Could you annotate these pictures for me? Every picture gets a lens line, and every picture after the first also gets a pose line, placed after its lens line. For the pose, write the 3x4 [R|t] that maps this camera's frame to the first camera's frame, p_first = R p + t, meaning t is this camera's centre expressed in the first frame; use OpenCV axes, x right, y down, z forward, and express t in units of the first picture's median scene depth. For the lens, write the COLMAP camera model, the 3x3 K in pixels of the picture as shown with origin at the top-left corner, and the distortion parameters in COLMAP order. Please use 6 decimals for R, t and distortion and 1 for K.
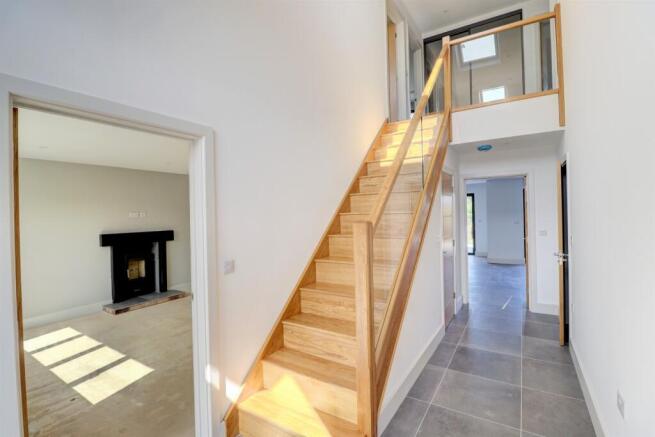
lens RADIAL K [[303.5, 0, 327.5], [0, 303.5, 217.5], [0, 0, 1]] dist [-0.001295, 0.000001]
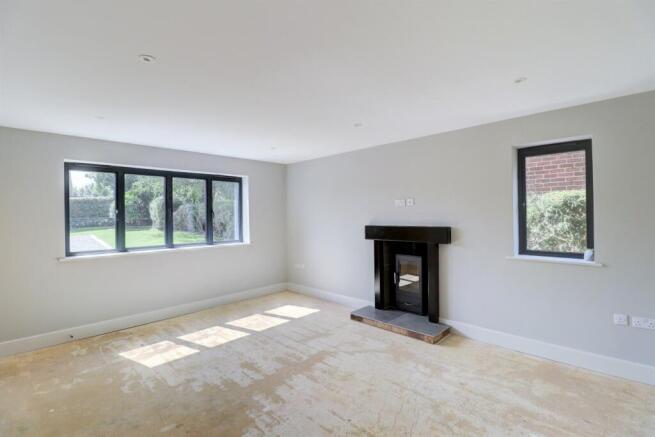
lens RADIAL K [[303.5, 0, 325.8], [0, 303.5, 217.5], [0, 0, 1]] dist [-0.001295, 0.000001]
pose [[-0.210837, 0.034424, -0.976915, 0.142239], [0.009745, 0.999404, 0.033113, 0.002056], [0.977473, -0.002539, -0.211047, 1.056686]]
